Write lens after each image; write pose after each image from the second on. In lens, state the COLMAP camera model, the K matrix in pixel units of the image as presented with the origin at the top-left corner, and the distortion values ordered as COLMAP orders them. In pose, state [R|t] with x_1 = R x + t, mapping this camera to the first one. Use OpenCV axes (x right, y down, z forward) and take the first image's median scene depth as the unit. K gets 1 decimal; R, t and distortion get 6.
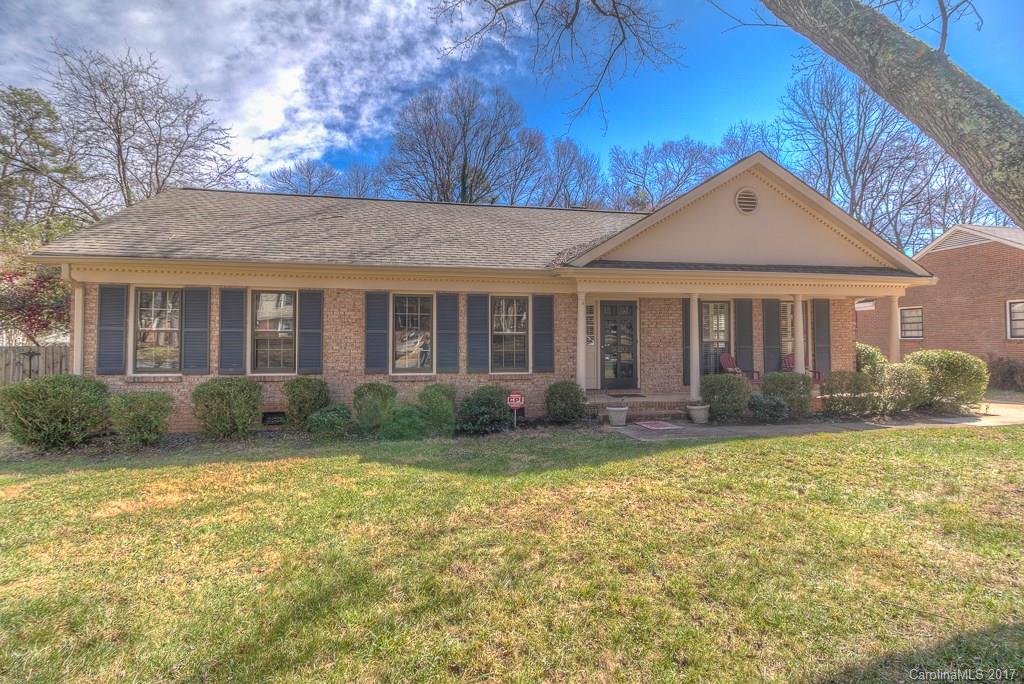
lens RADIAL K [[471.8, 0, 510.8], [0, 471.8, 324.9], [0, 0, 1]] dist [0.000560, -0.000253]
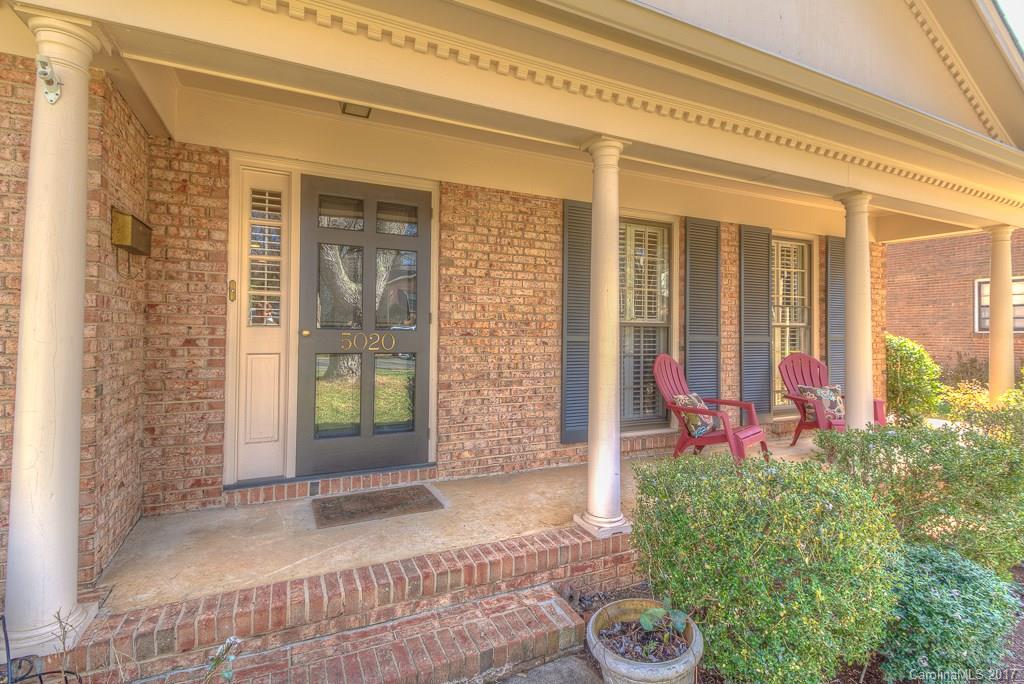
lens RADIAL K [[471.8, 0, 510.8], [0, 471.8, 324.9], [0, 0, 1]] dist [0.000560, -0.000253]
pose [[0.964076, 0.017112, 0.265075, 0.227016], [-0.020530, 0.999738, 0.010130, 0.034165], [-0.264833, -0.015208, 0.964174, 0.648548]]
